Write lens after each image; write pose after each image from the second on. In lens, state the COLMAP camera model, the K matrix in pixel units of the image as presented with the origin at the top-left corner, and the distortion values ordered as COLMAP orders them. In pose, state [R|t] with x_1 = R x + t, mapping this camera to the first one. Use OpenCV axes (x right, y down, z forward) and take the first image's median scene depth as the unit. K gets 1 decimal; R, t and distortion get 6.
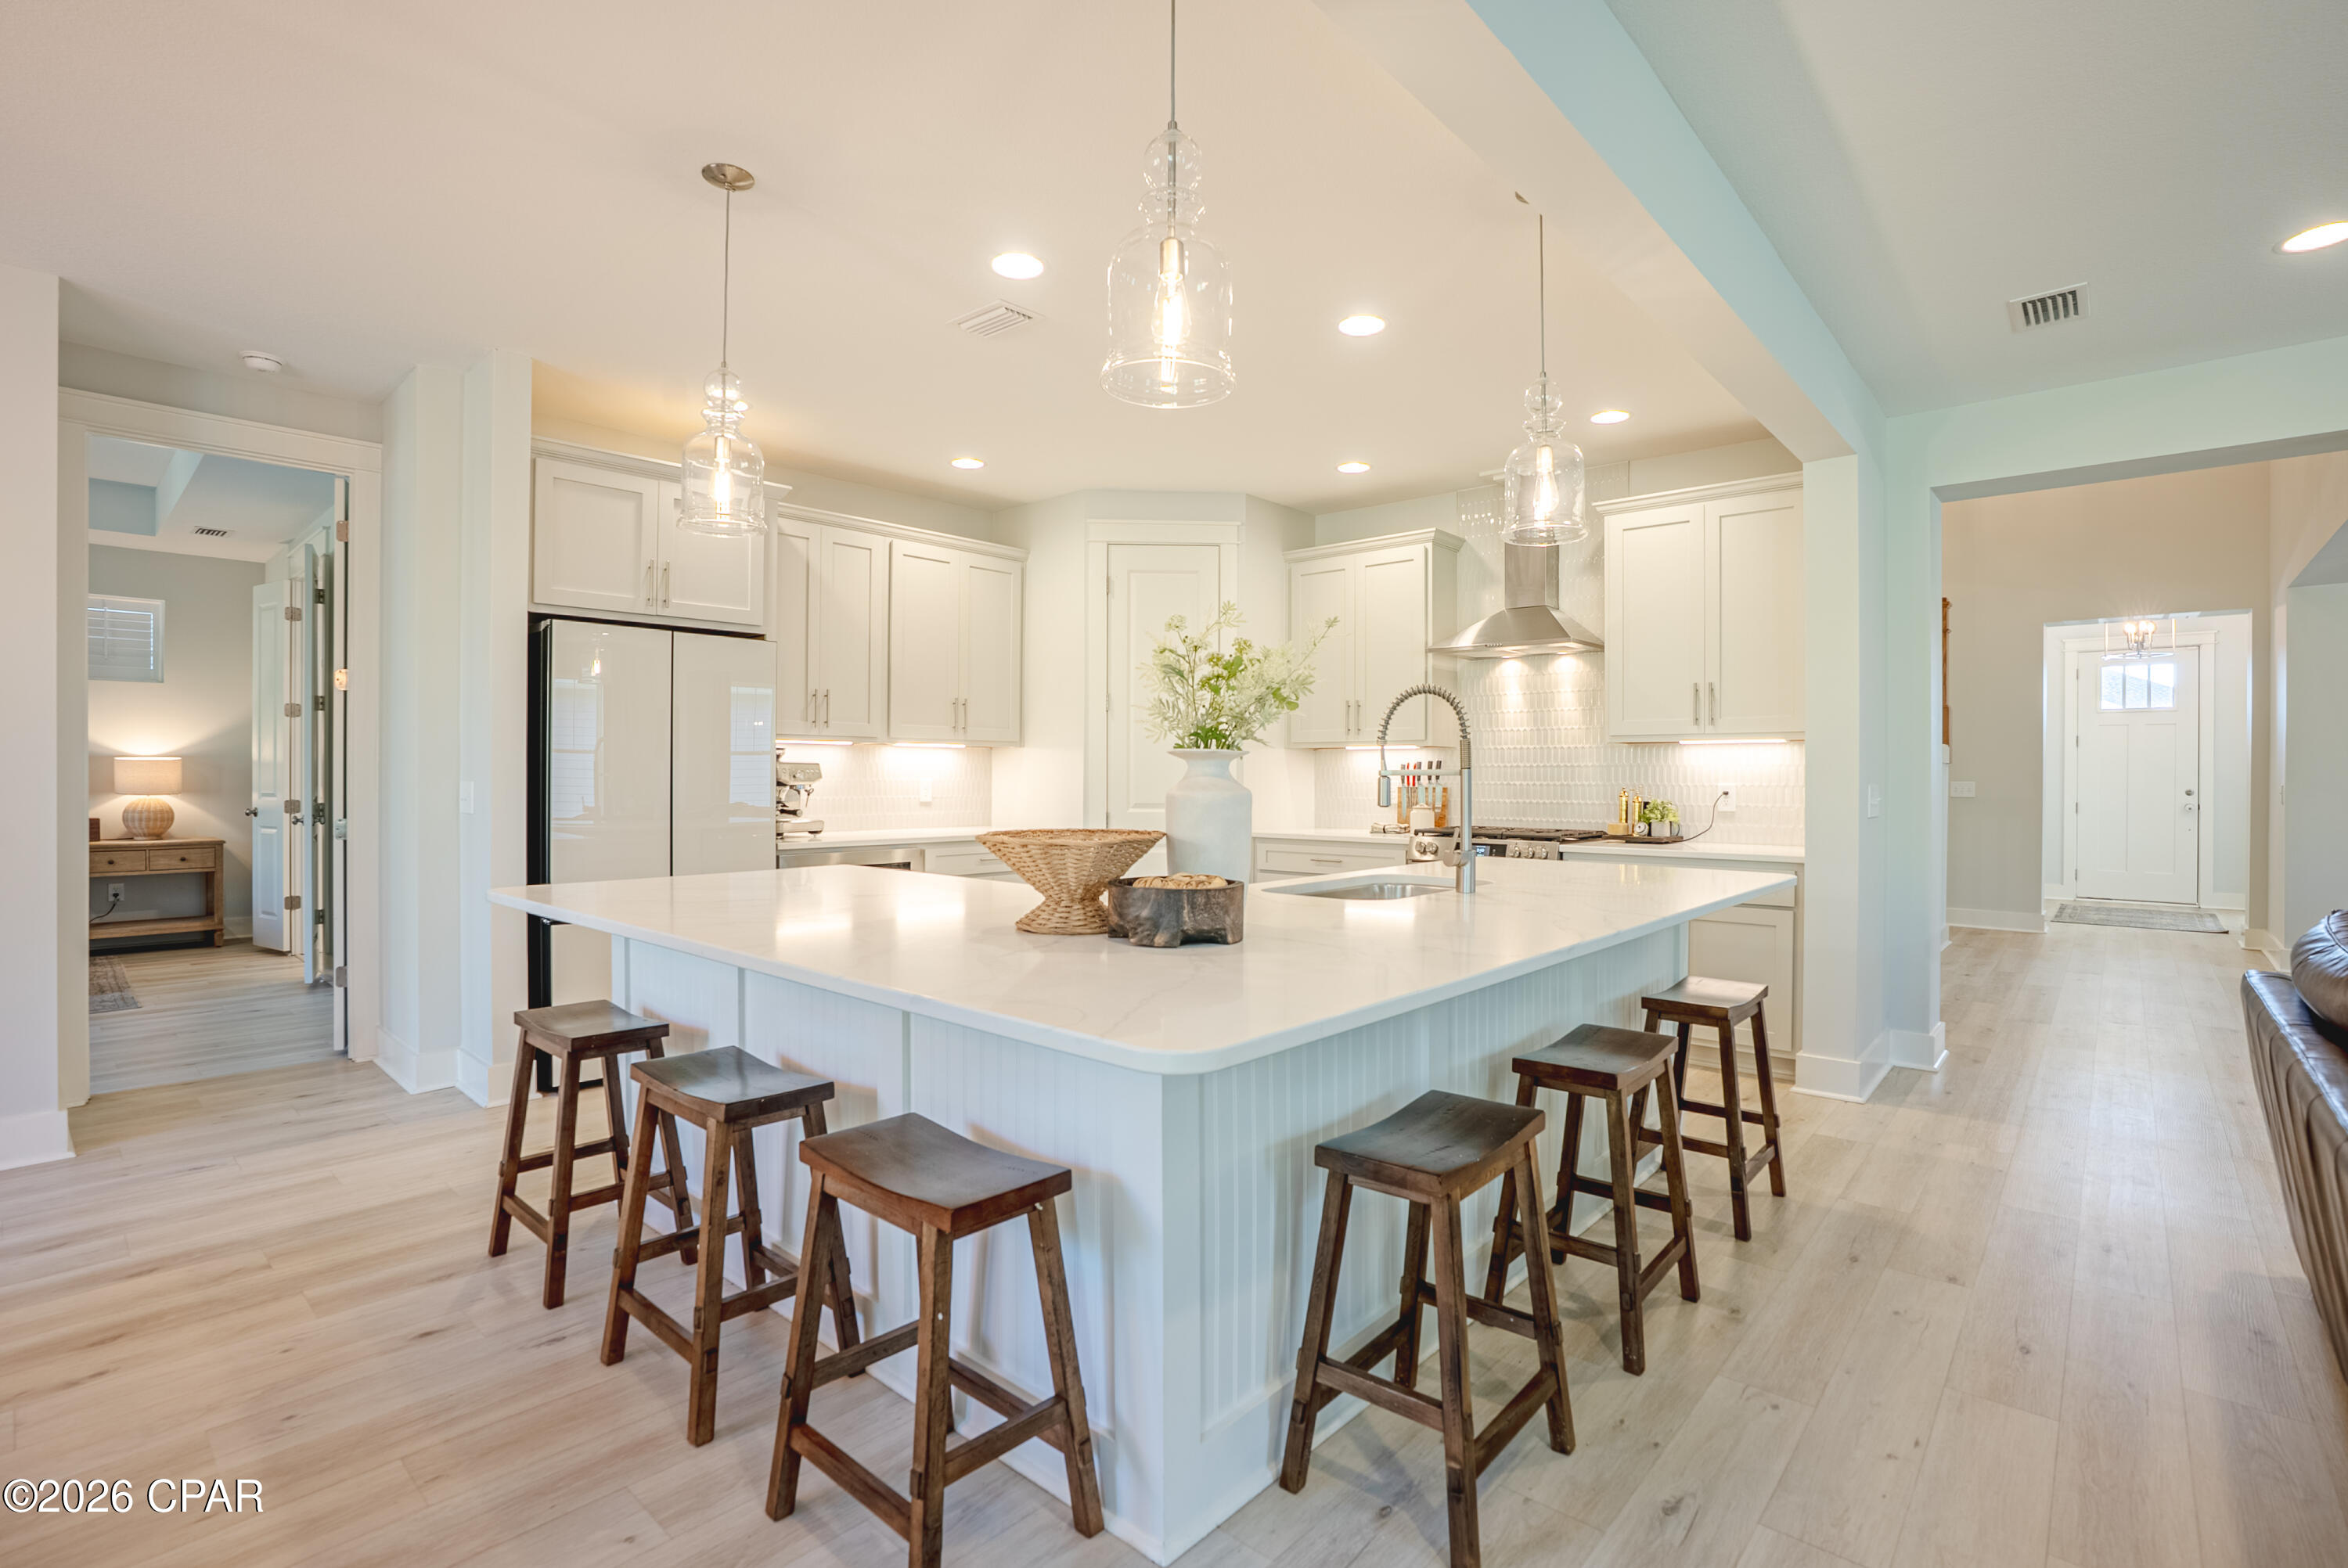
lens RADIAL K [[1108.3, 0, 1162.3], [0, 1108.3, 788.6], [0, 0, 1]] dist [-0.060235, 0.019859]
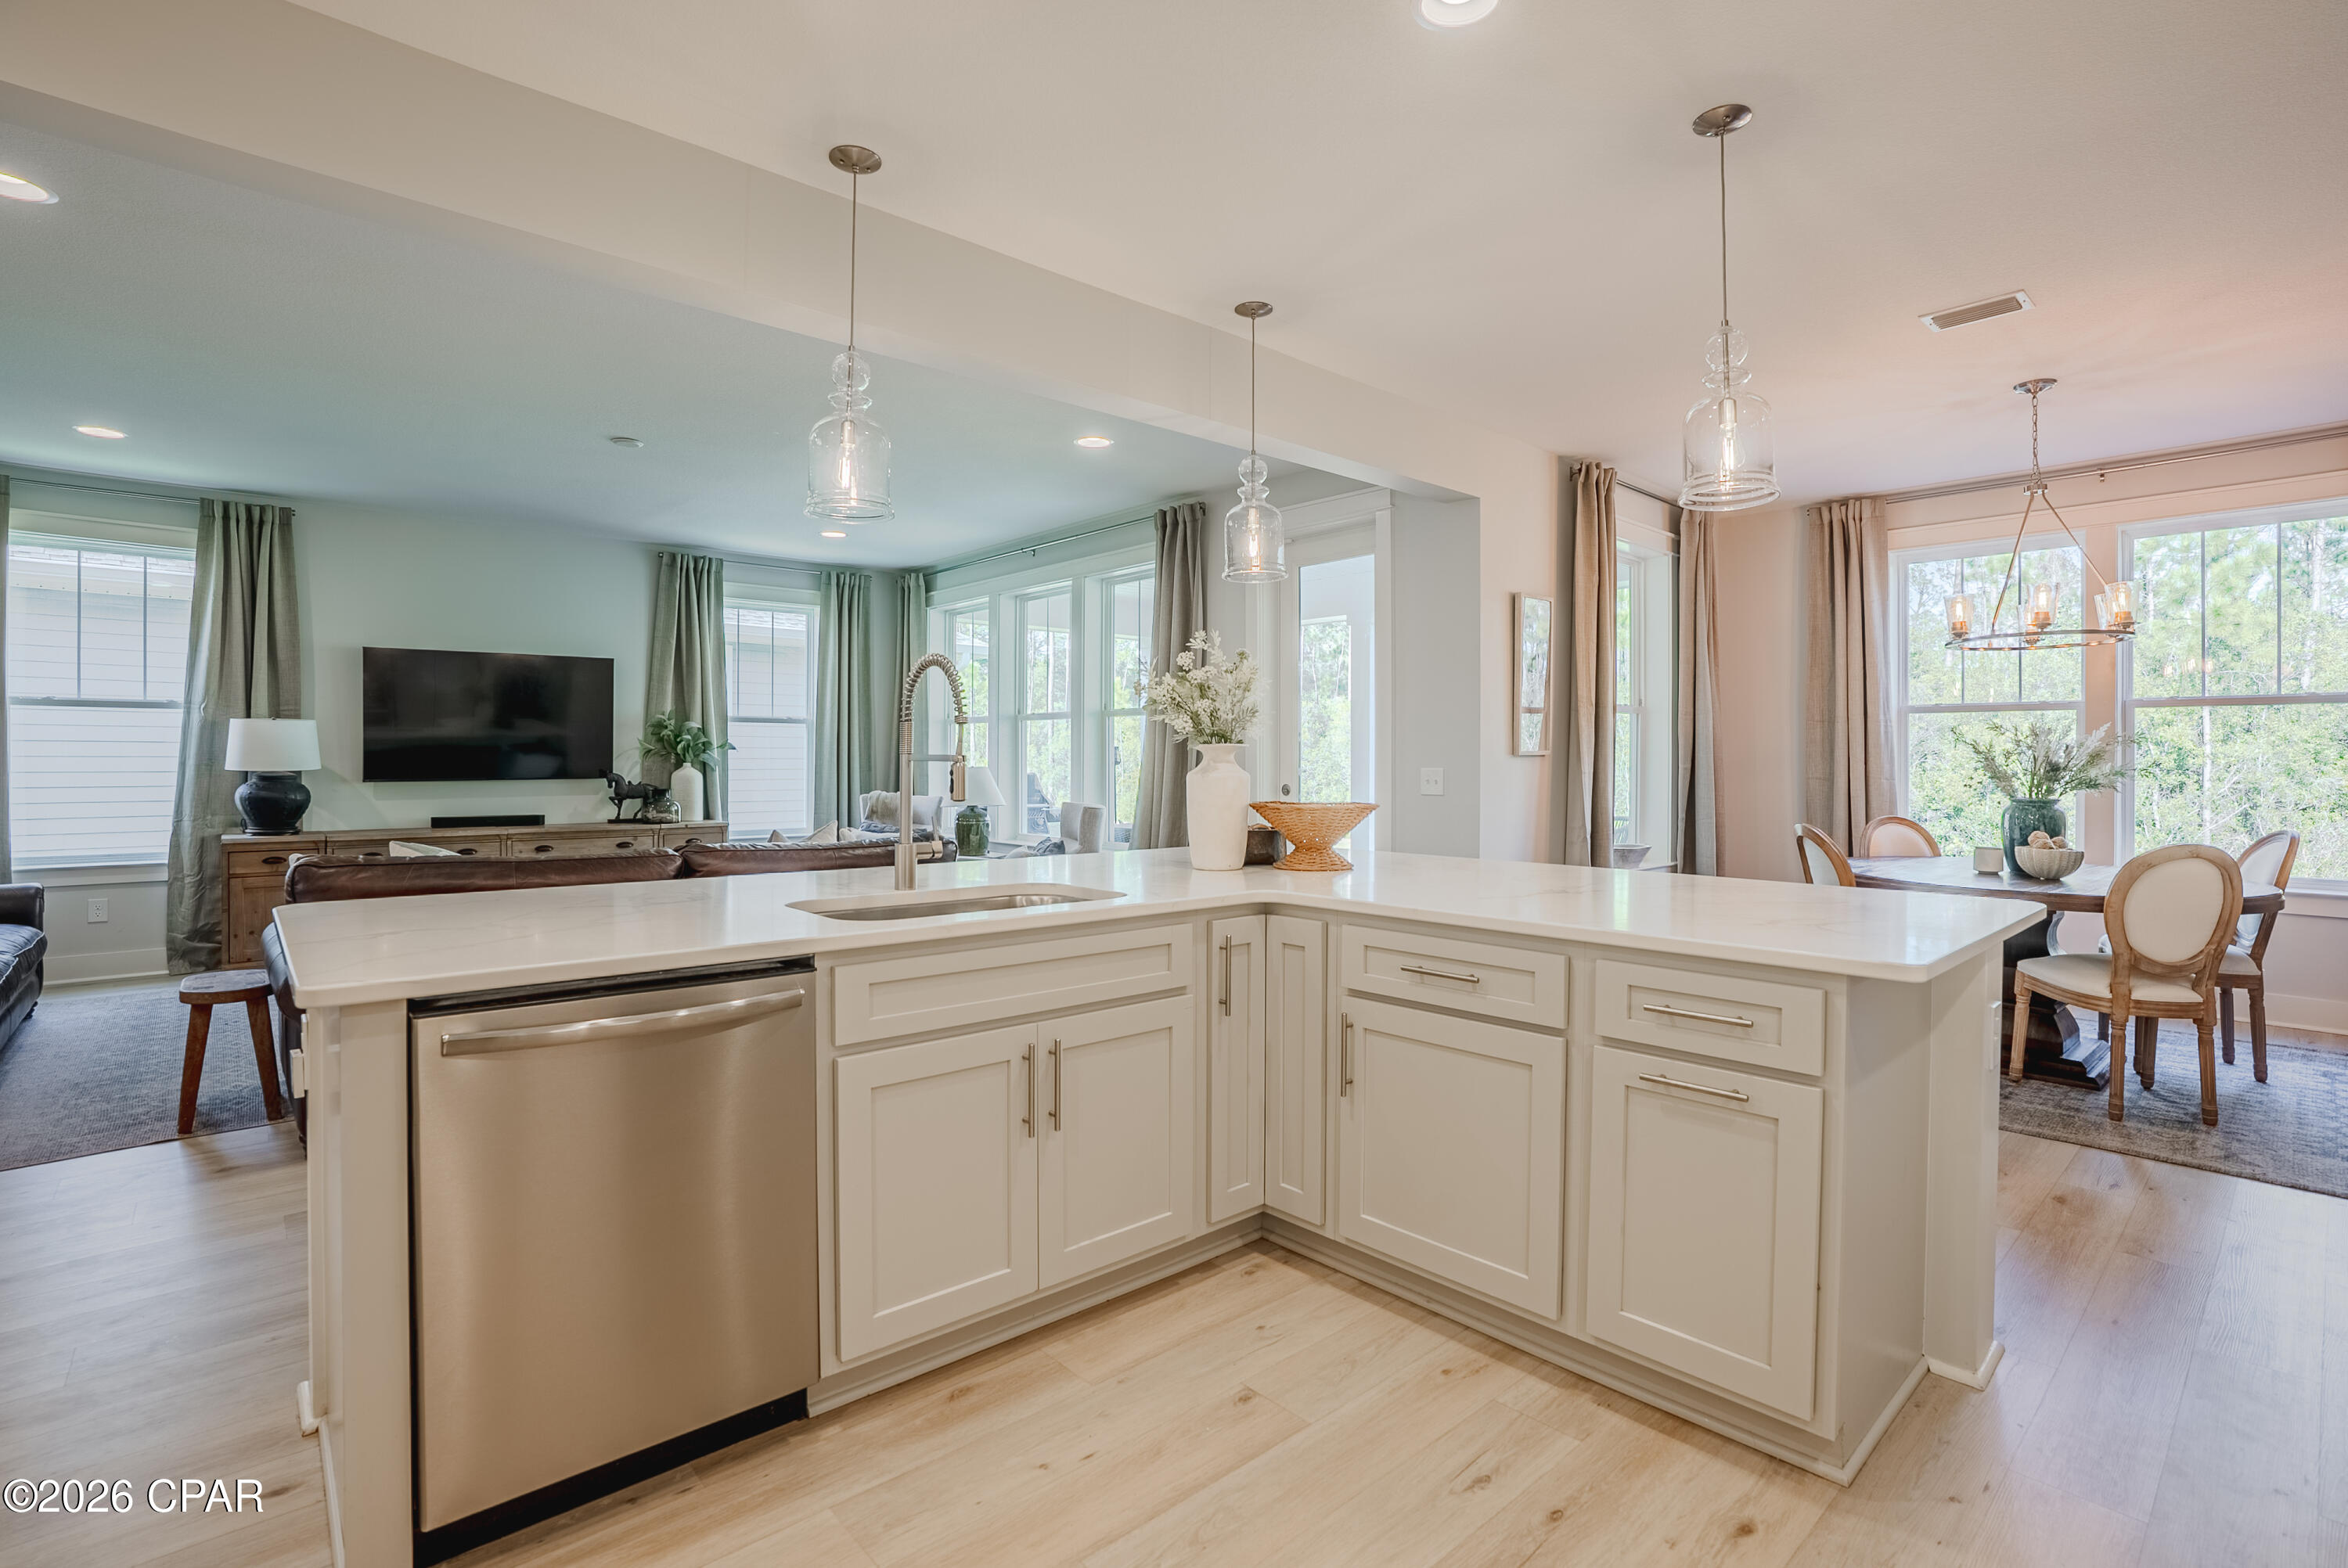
lens RADIAL K [[1108.3, 0, 1183.8], [0, 1108.3, 763.4], [0, 0, 1]] dist [-0.060235, 0.019859]
pose [[-0.995514, -0.006763, 0.094372, -0.016685], [-0.005193, 0.999844, 0.016872, -0.012821], [-0.094471, 0.016306, -0.995394, 0.924385]]
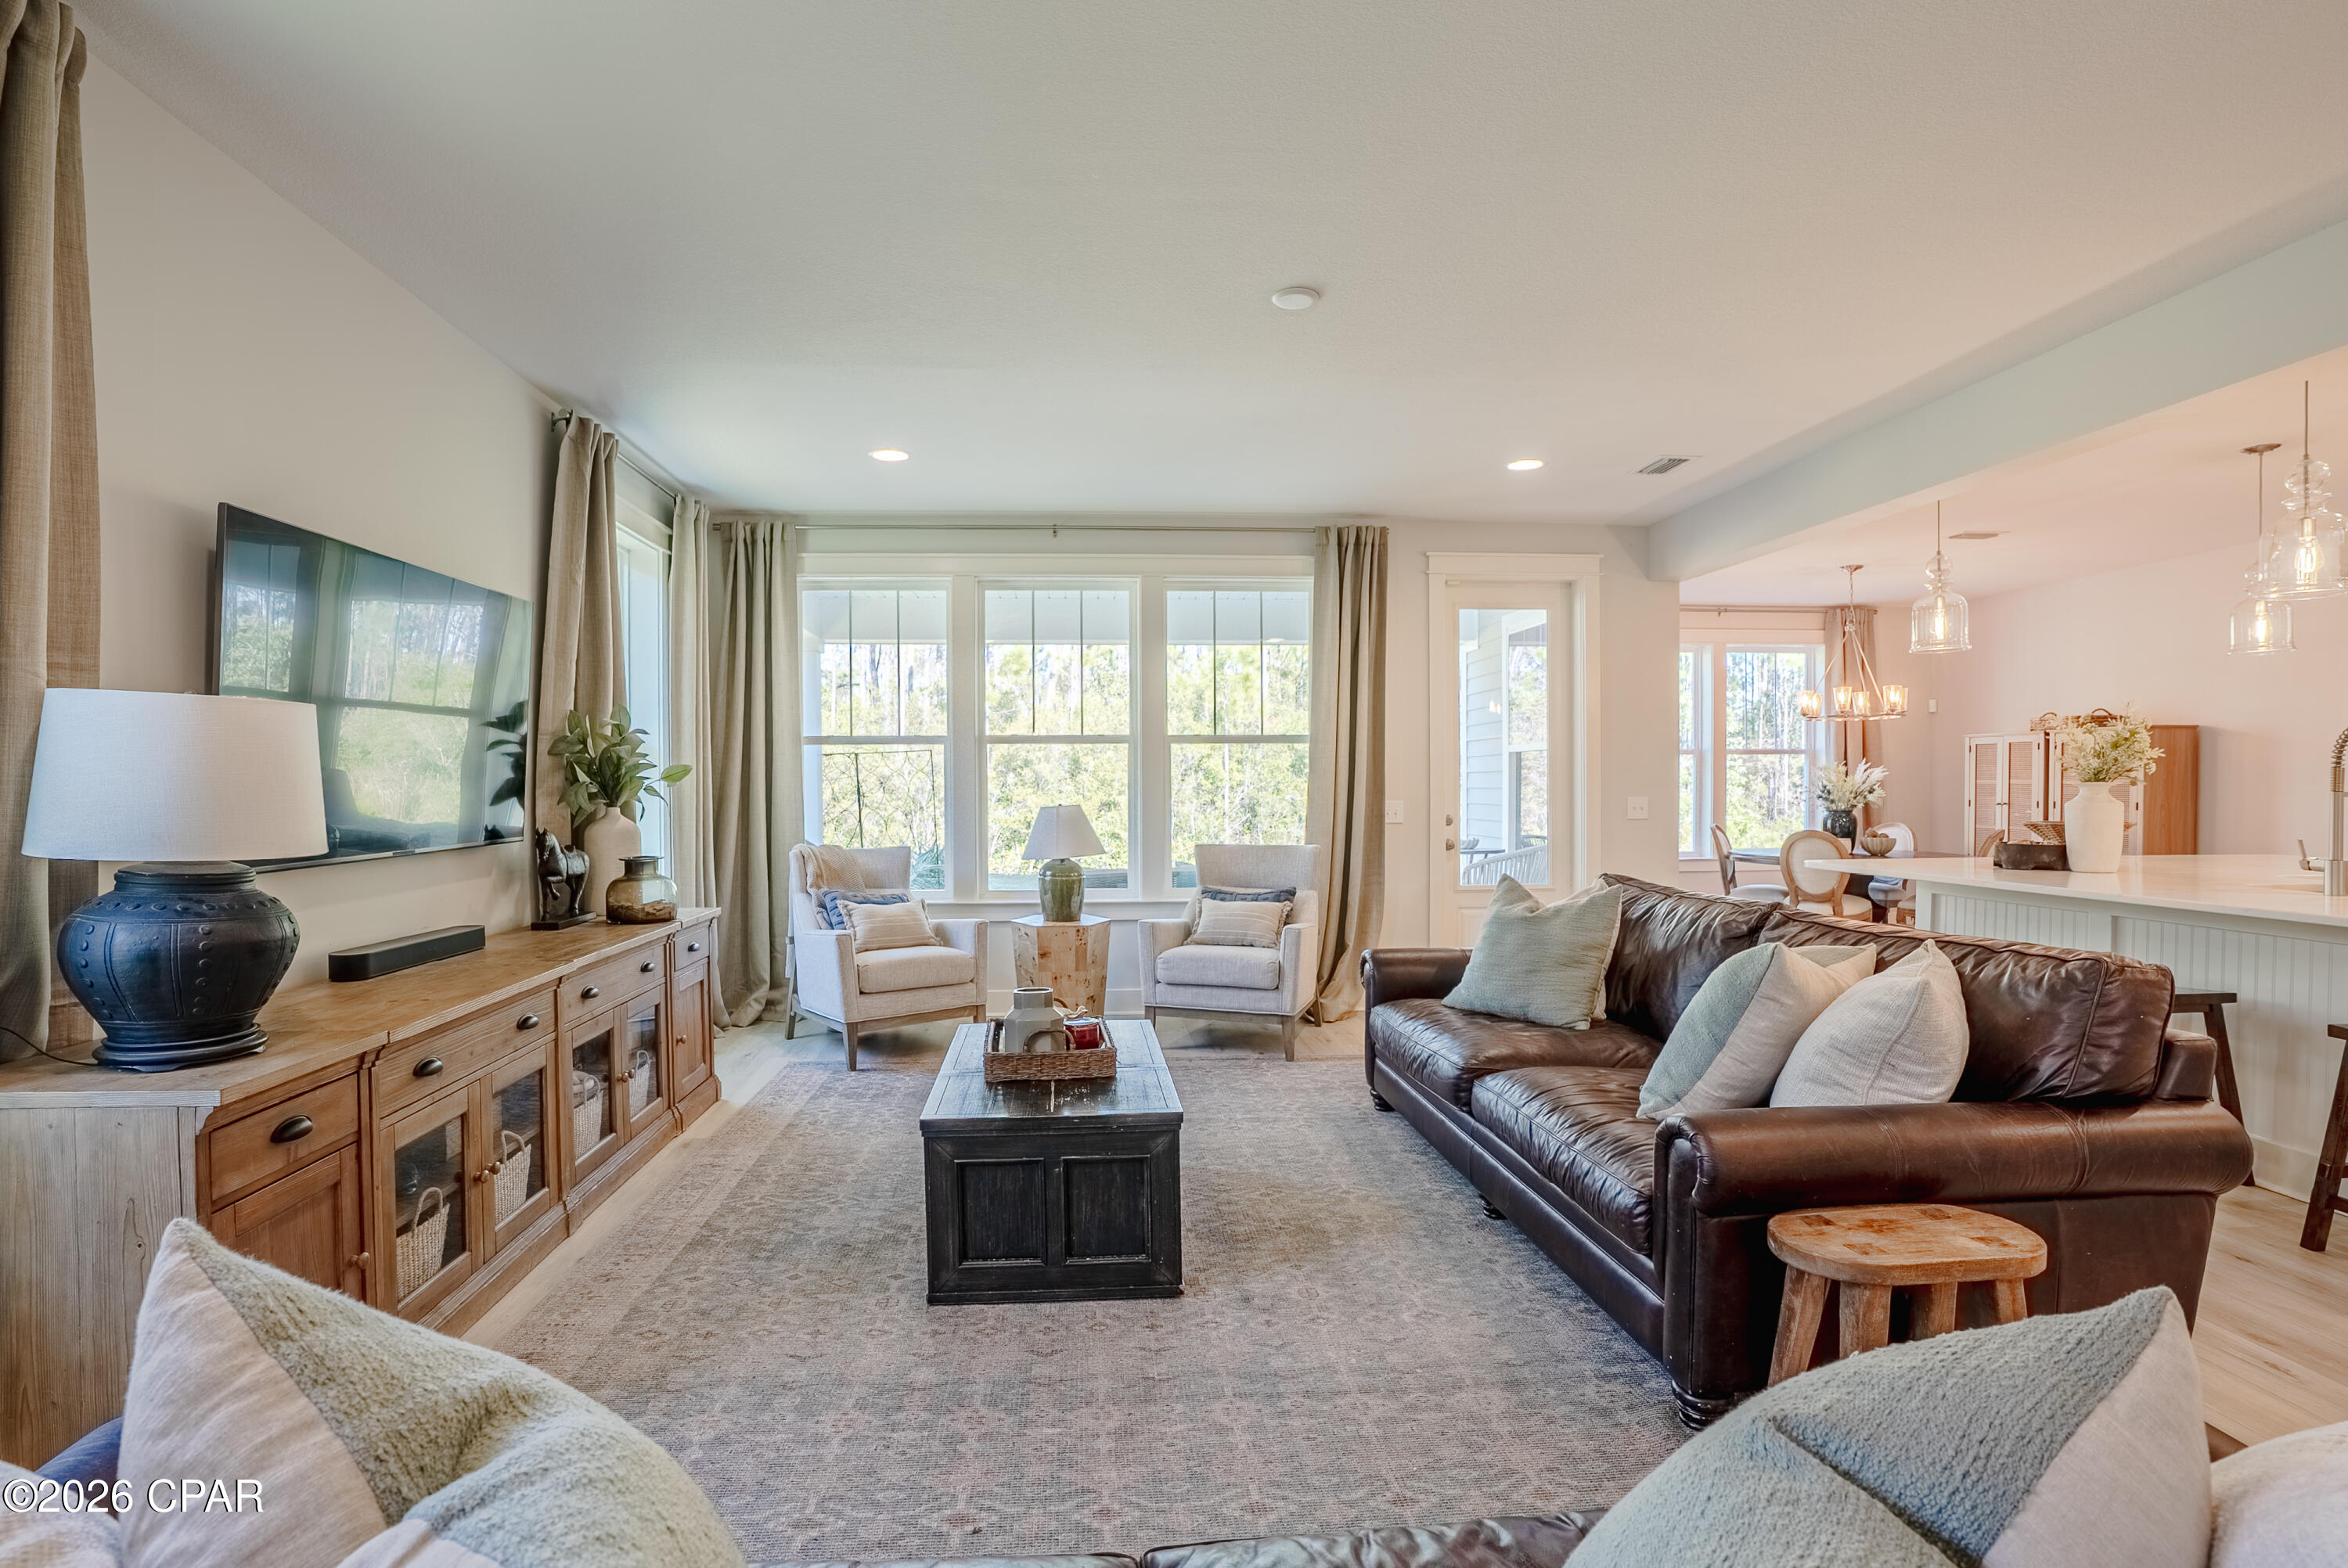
lens RADIAL K [[1108.3, 0, 1150.8], [0, 1108.3, 796.1], [0, 0, 1]] dist [-0.060235, 0.019859]
pose [[-0.699500, 0.006414, -0.714604, 0.959382], [-0.008446, 0.999816, 0.017242, -0.010790], [0.714583, 0.018097, -0.699317, 0.433404]]
